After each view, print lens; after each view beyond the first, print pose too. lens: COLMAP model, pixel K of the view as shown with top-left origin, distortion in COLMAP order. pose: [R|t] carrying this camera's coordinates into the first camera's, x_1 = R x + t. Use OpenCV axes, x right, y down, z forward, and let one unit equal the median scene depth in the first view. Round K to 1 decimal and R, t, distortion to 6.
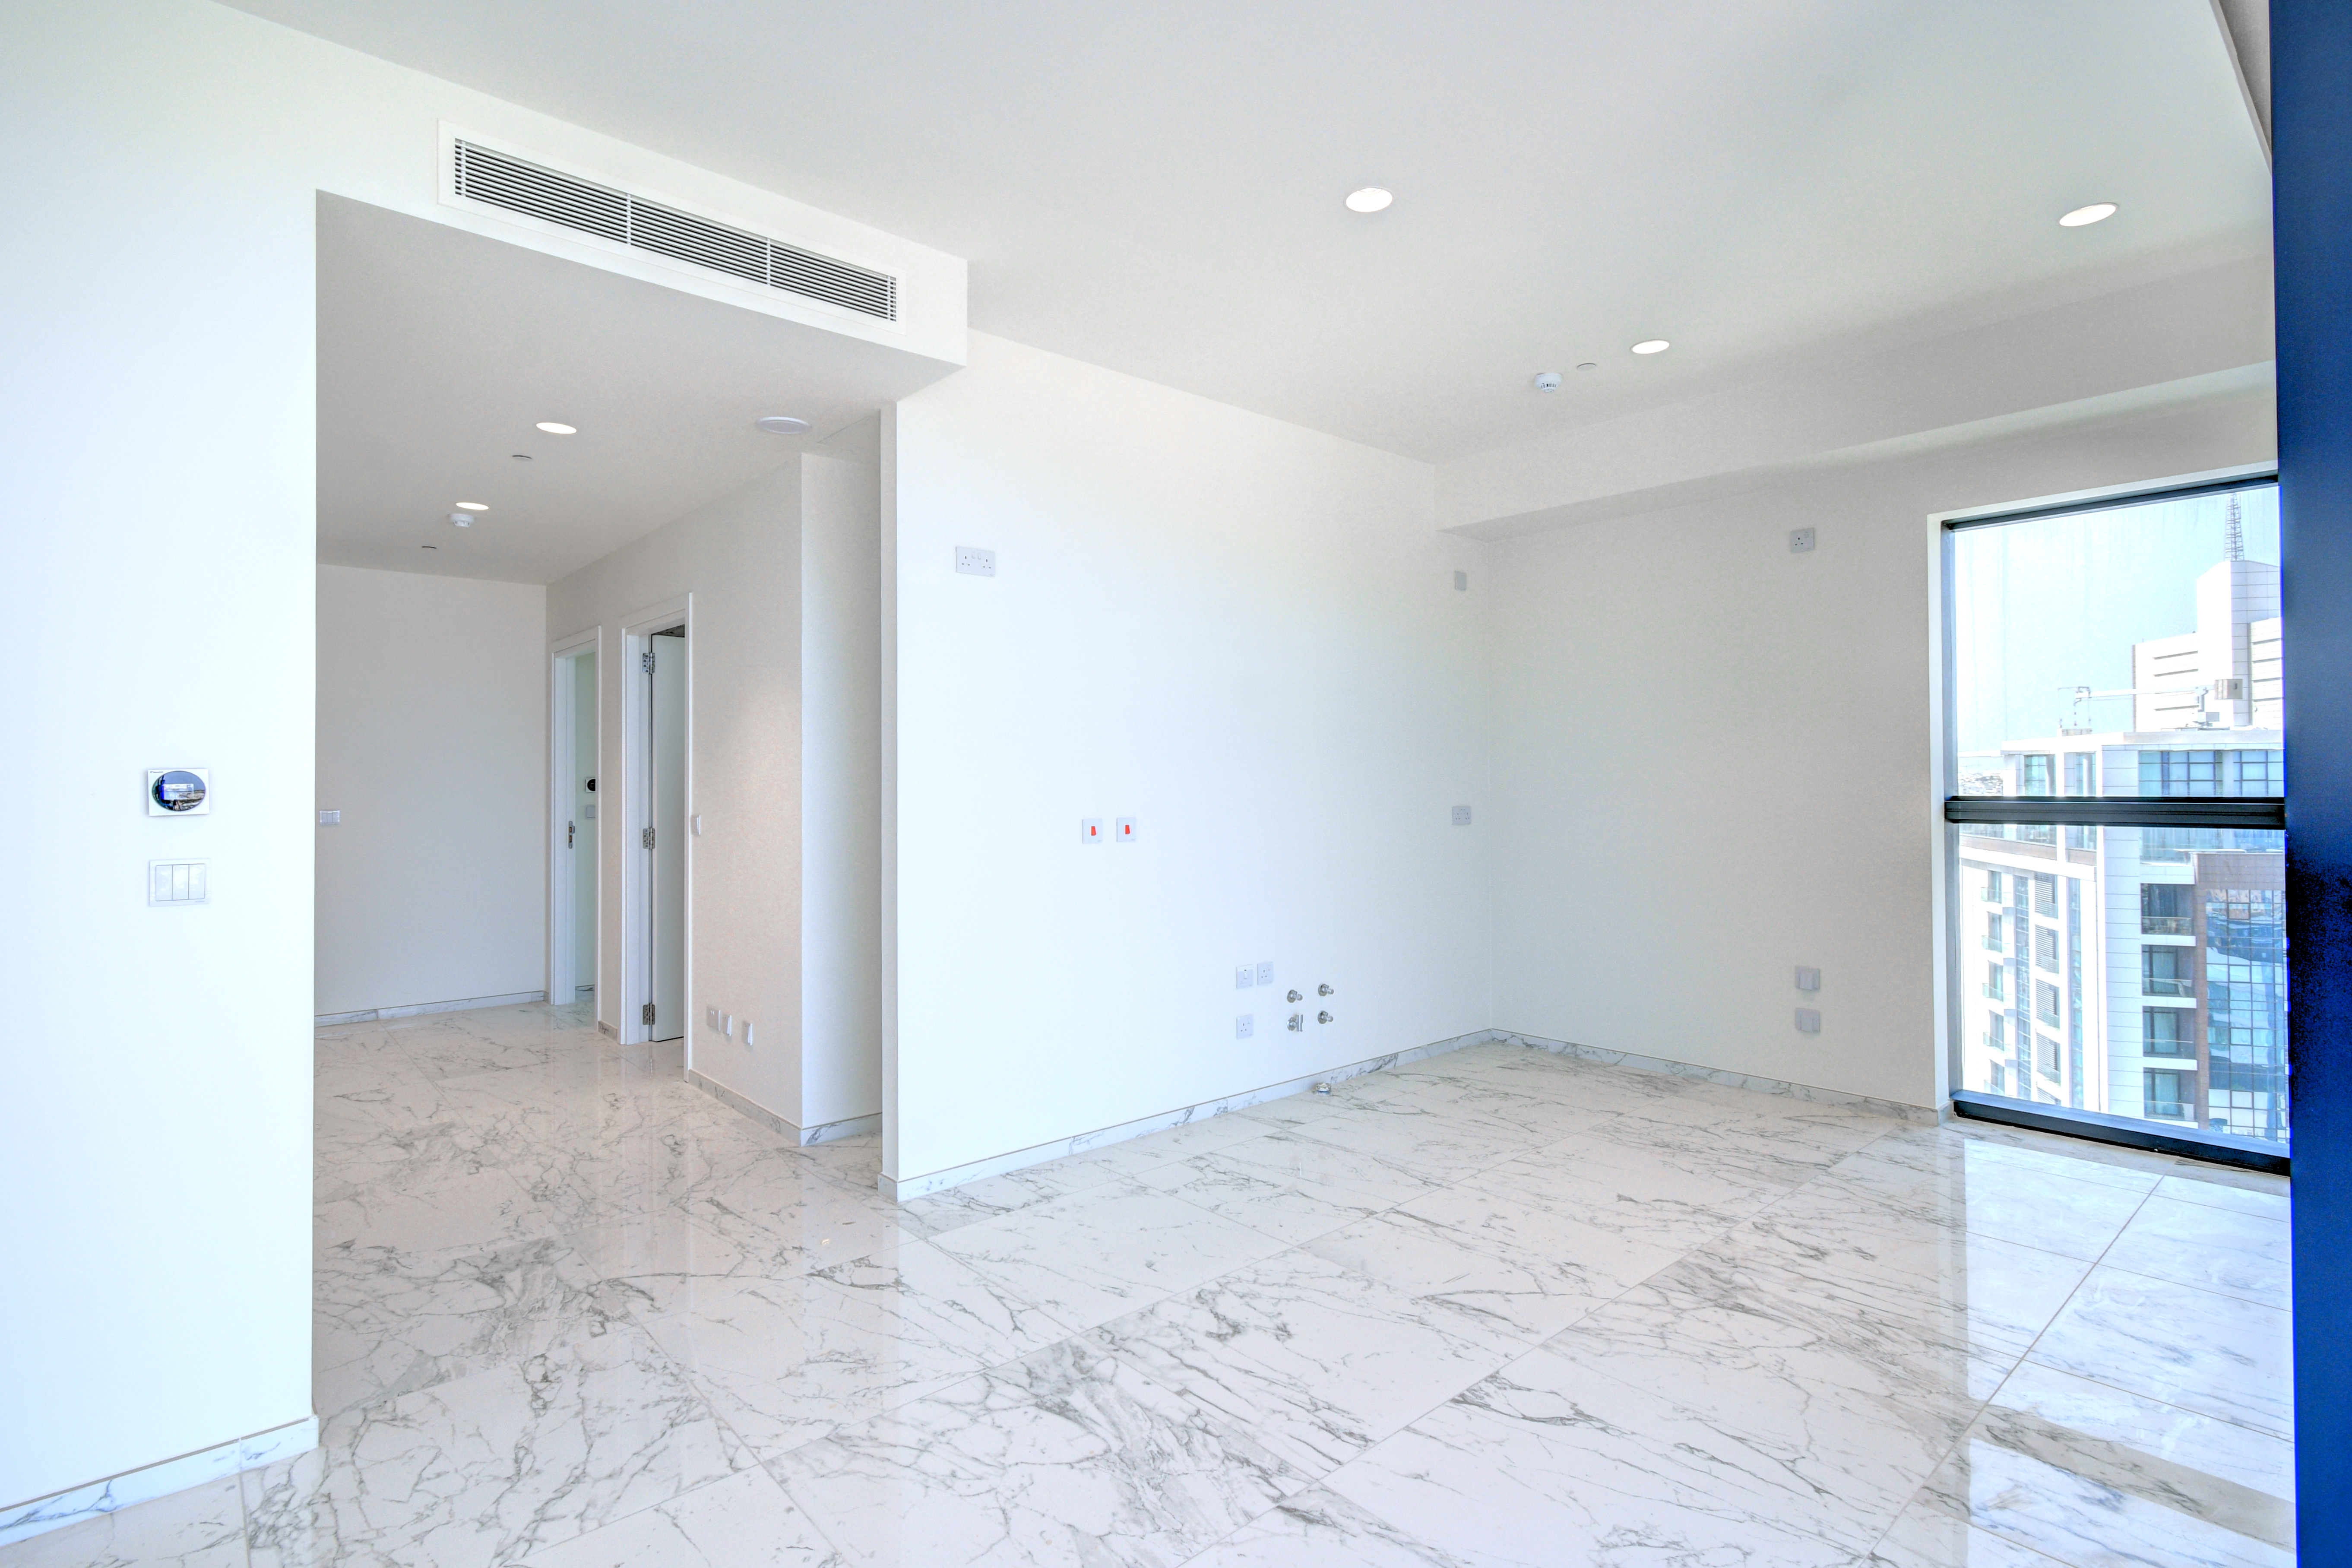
lens RADIAL K [[1136.5, 0, 1175.4], [0, 1136.5, 771.9], [0, 0, 1]] dist [0.000571, -0.000585]
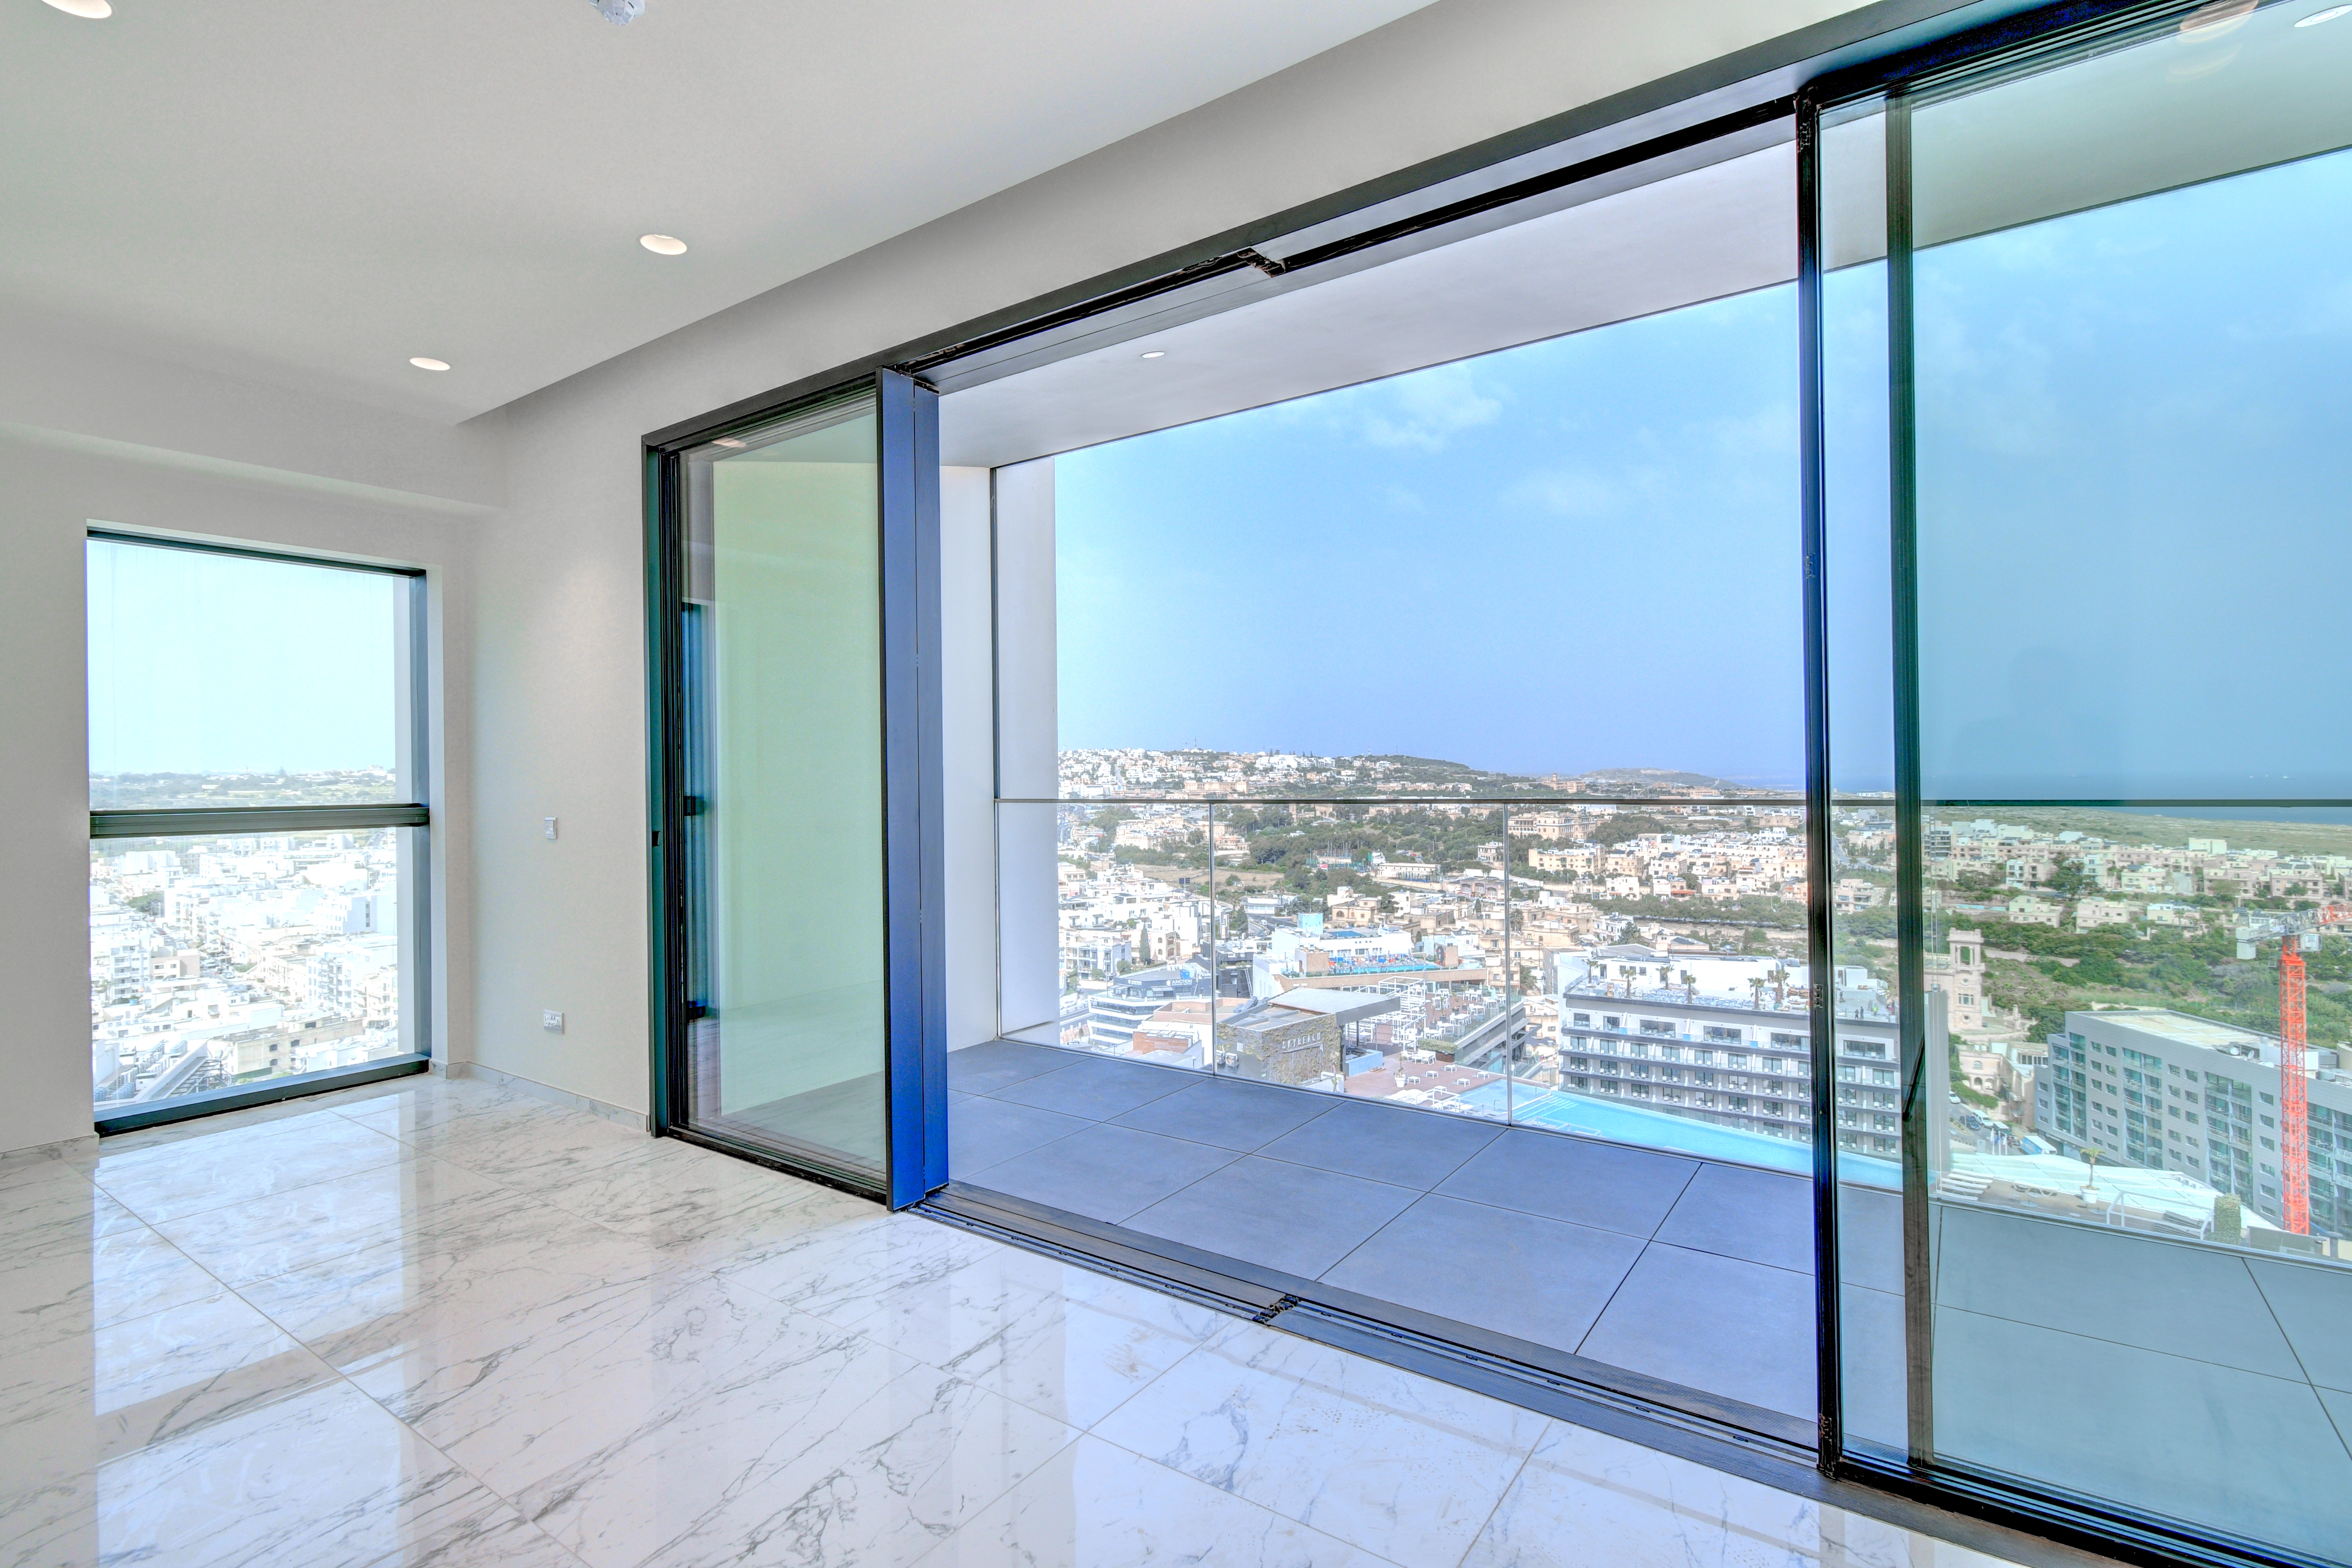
lens RADIAL K [[1123.9, 0, 1178.6], [0, 1123.9, 773.5], [0, 0, 1]] dist [0.002675, -0.000106]
pose [[-0.237385, 0.011921, 0.971343, -0.781647], [0.005361, 0.999926, -0.010962, 0.008297], [-0.971401, 0.002606, -0.237431, 0.535726]]
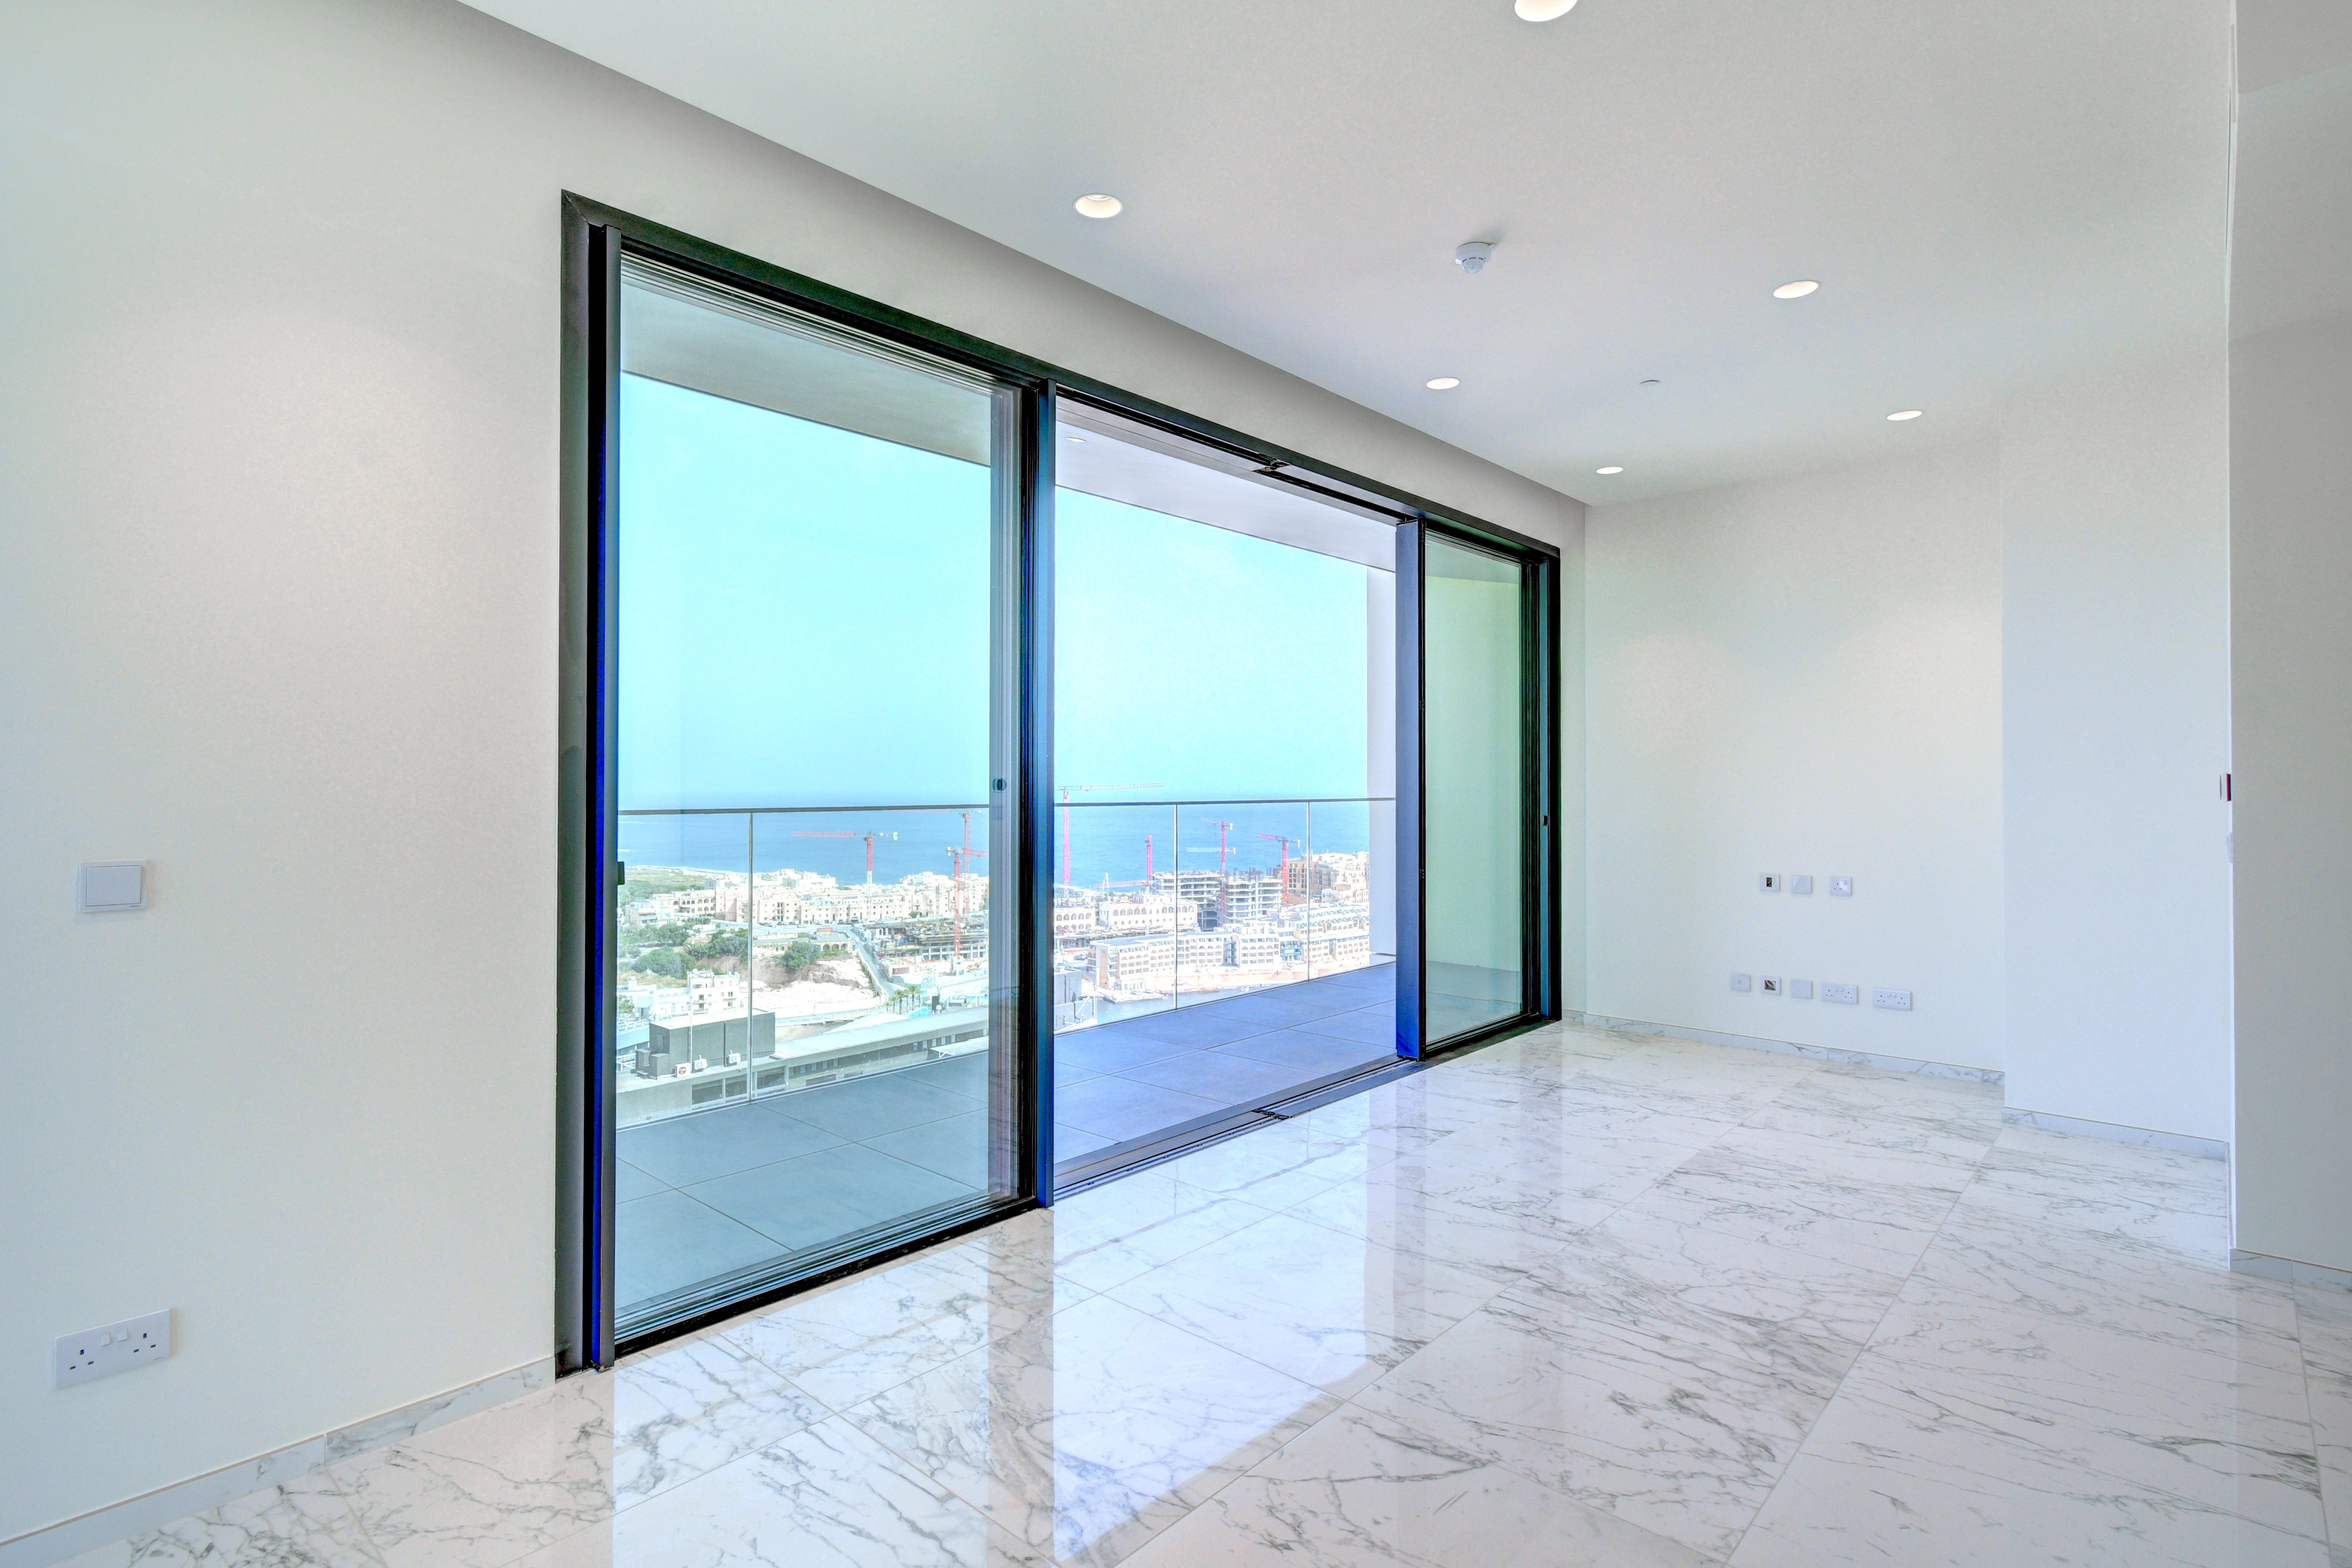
lens RADIAL K [[1136.4, 0, 1175.4], [0, 1136.4, 771.9], [0, 0, 1]] dist [0.000571, -0.000585]
pose [[-0.993710, 0.004449, -0.111897, 0.552798], [0.006633, 0.999795, -0.019156, 0.012826], [0.111789, -0.019778, -0.993535, 1.896400]]
